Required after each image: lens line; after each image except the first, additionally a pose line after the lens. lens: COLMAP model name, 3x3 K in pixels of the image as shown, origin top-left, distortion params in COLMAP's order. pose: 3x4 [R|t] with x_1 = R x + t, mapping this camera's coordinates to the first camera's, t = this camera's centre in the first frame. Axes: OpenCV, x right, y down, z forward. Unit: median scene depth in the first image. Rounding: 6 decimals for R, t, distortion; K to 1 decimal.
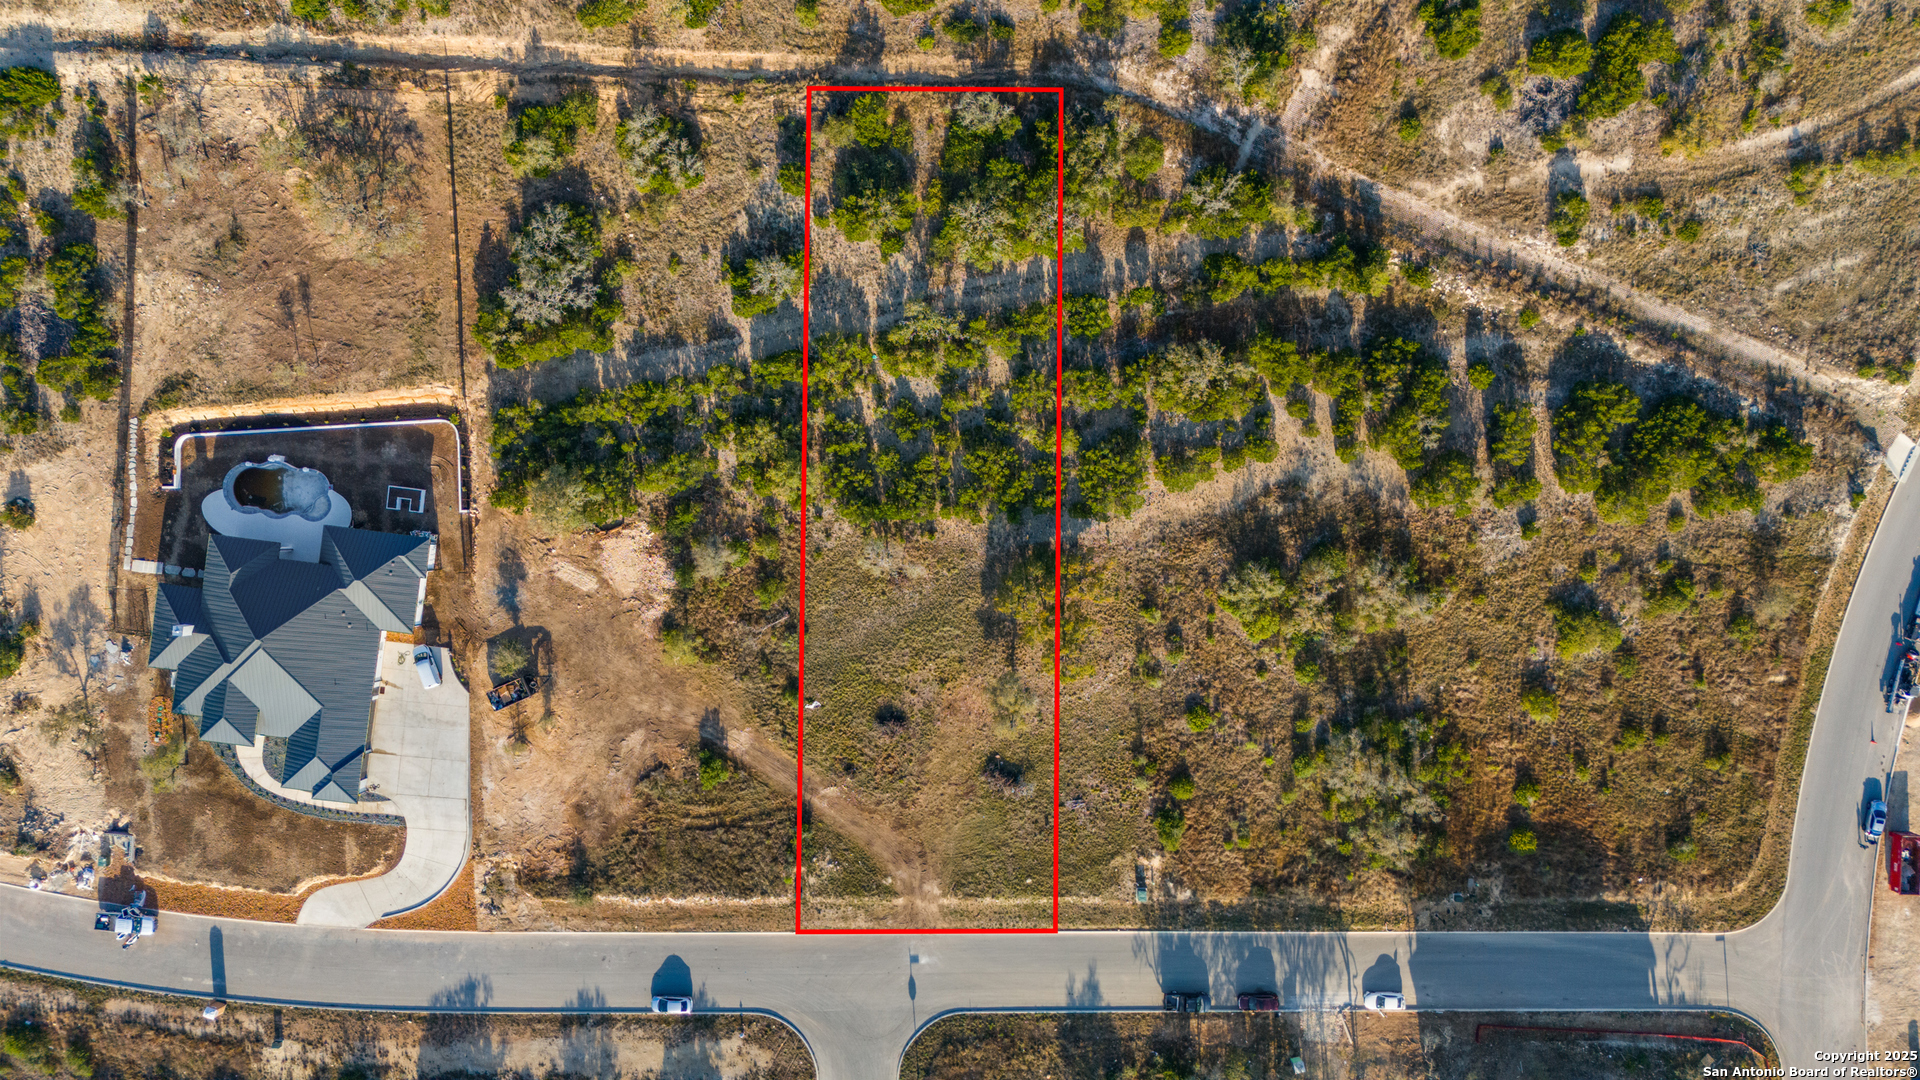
lens RADIAL K [[1403.8, 0, 972.7], [0, 1403.8, 539.9], [0, 0, 1]] dist [0.071132, -0.068745]
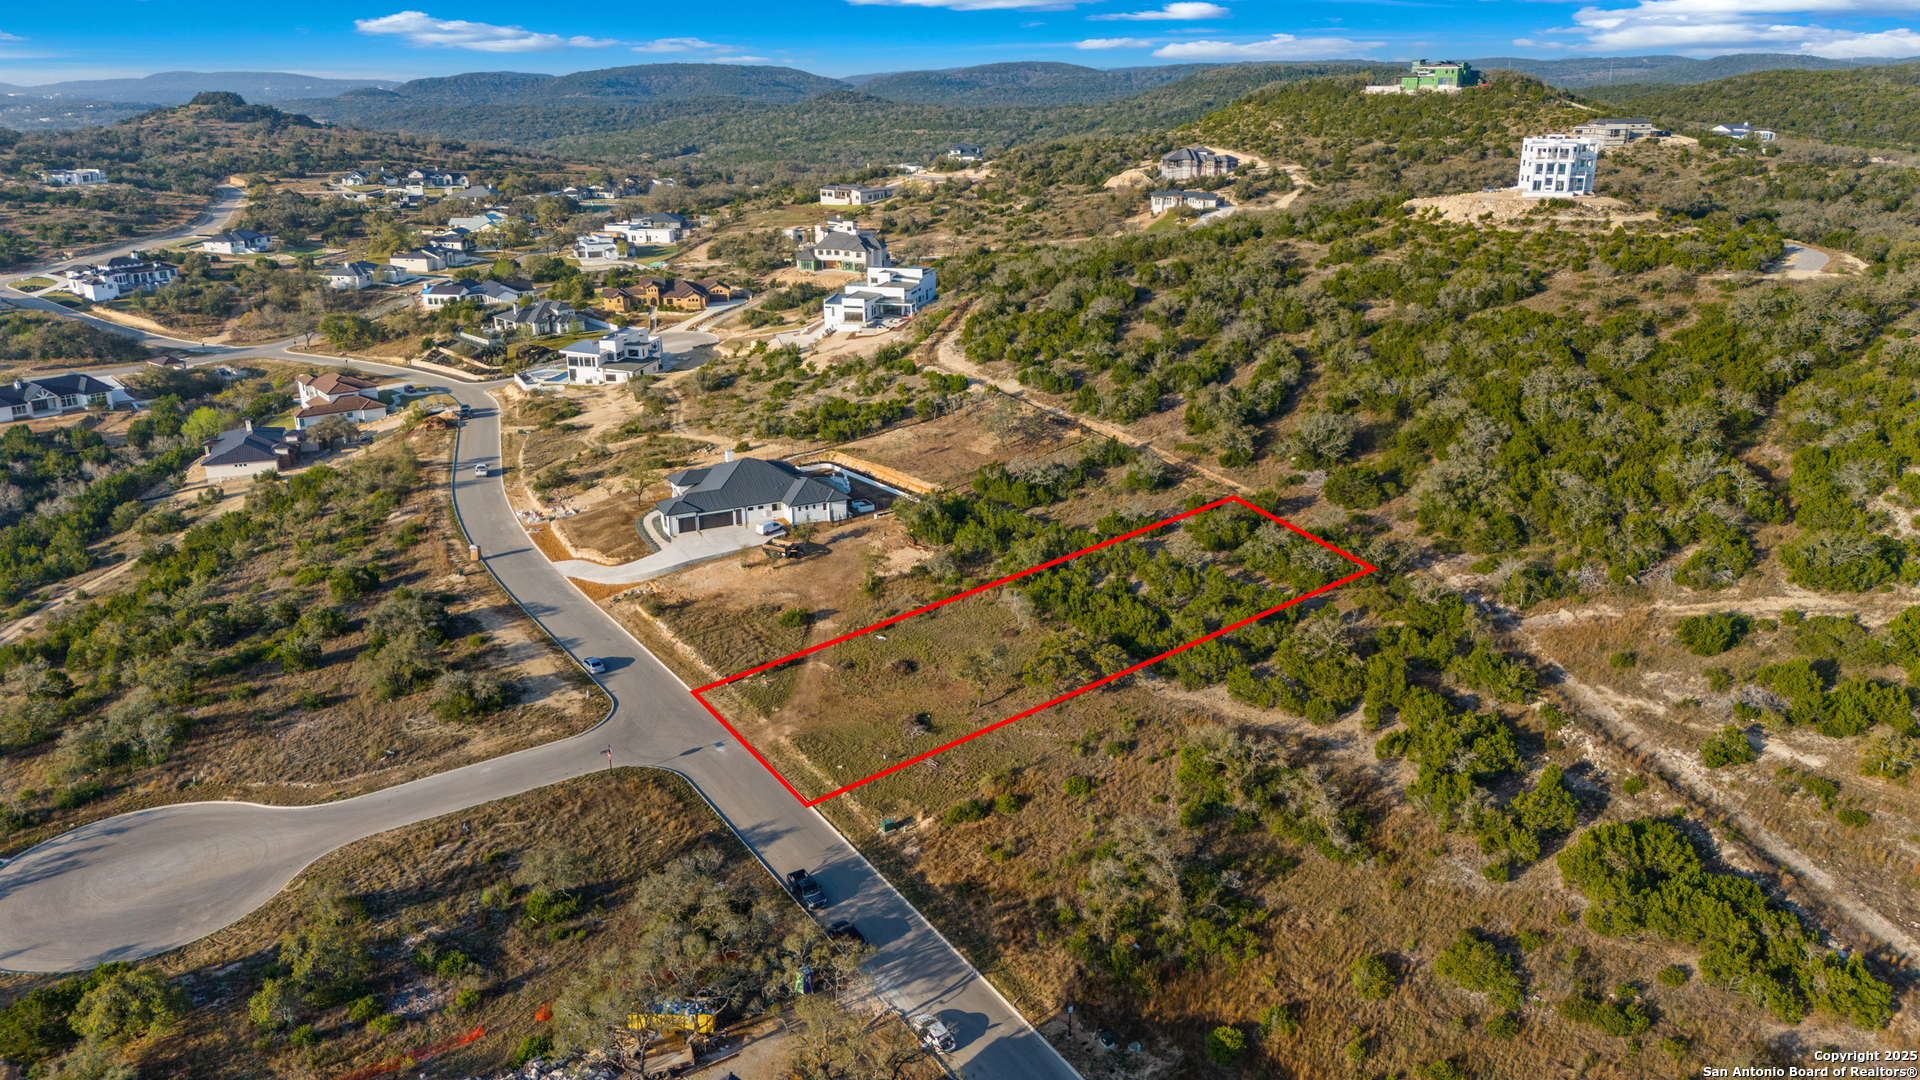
lens RADIAL K [[1403.8, 0, 973.8], [0, 1403.8, 537.6], [0, 0, 1]] dist [0.071132, -0.068745]
pose [[0.569498, 0.268119, -0.777036, 0.833370], [-0.821992, 0.184323, -0.538845, 0.682078], [-0.001249, 0.945588, 0.325363, 0.542074]]
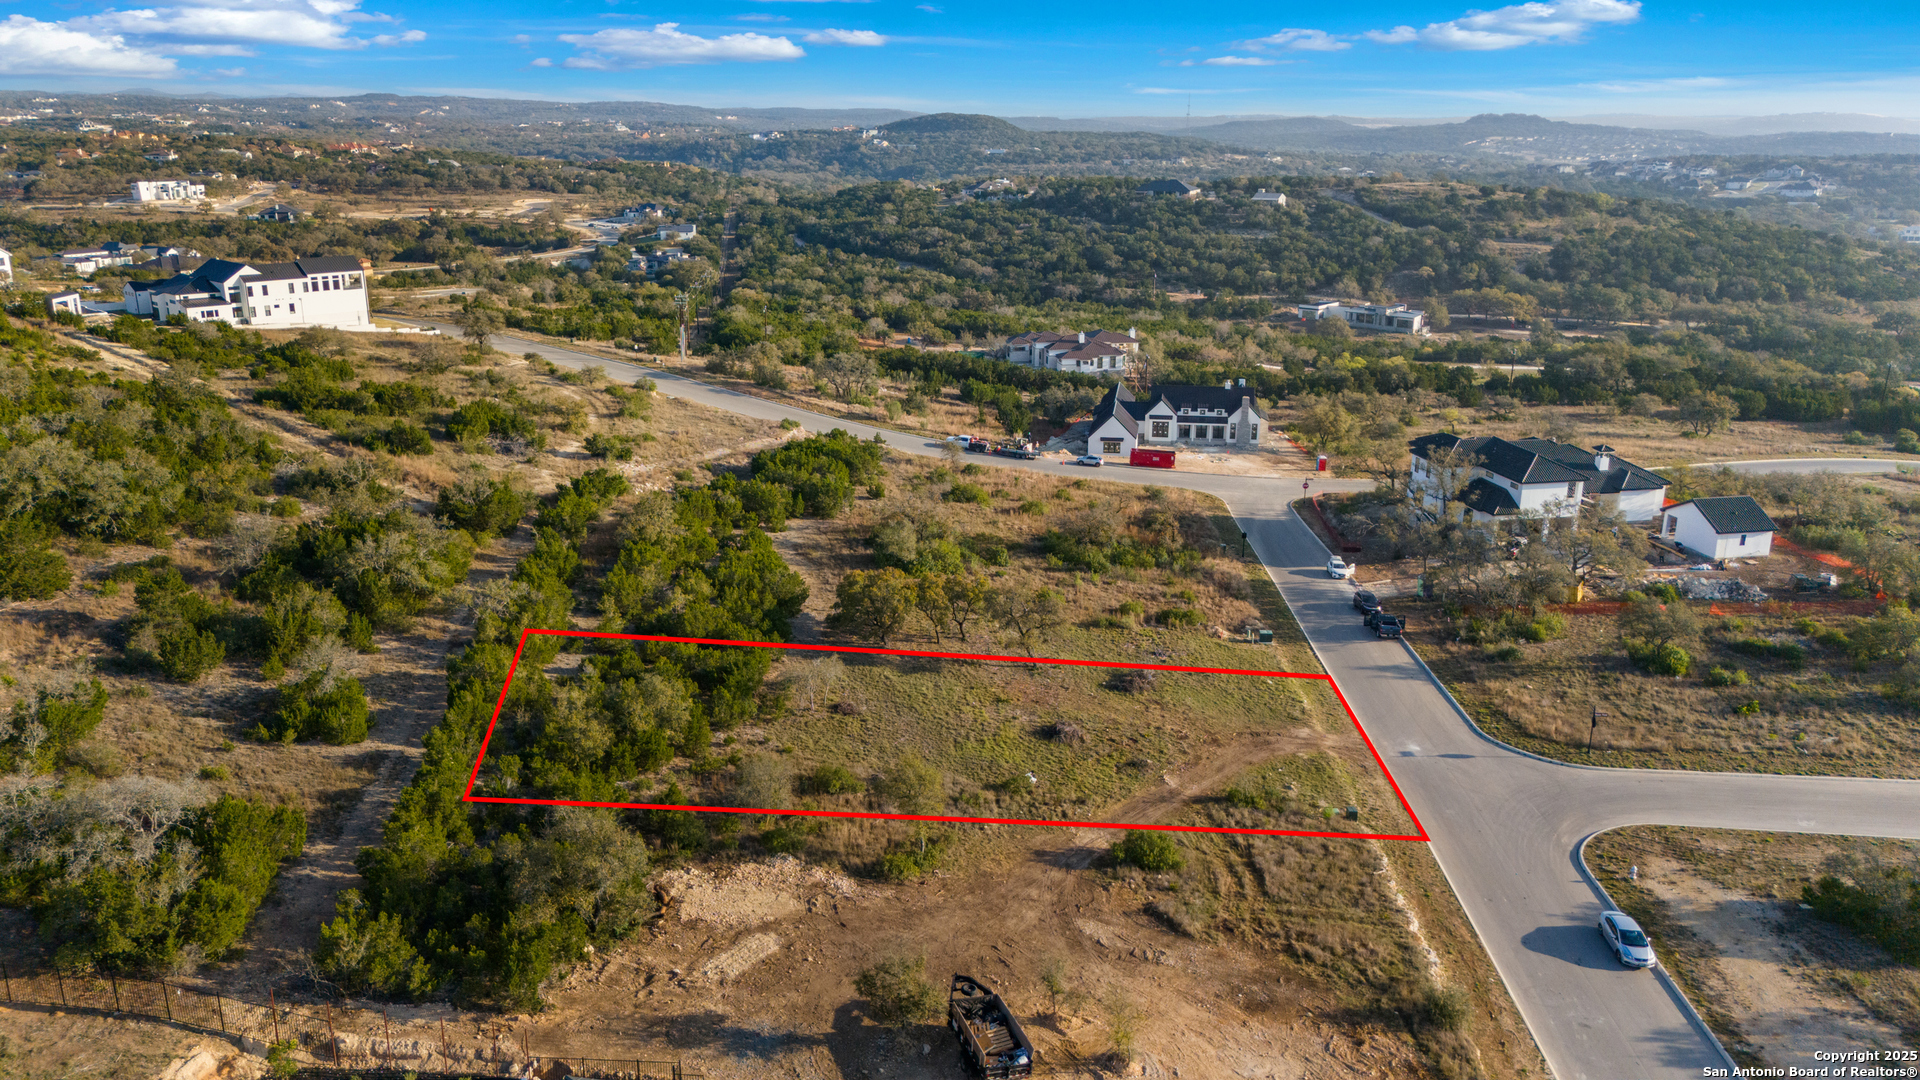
lens RADIAL K [[1403.8, 0, 962.0], [0, 1403.8, 550.6], [0, 0, 1]] dist [0.071132, -0.068745]
pose [[0.054320, -0.287465, 0.956249, -0.679646], [0.998512, 0.020349, -0.050603, 0.117845], [-0.004912, 0.957575, 0.288143, 0.736882]]
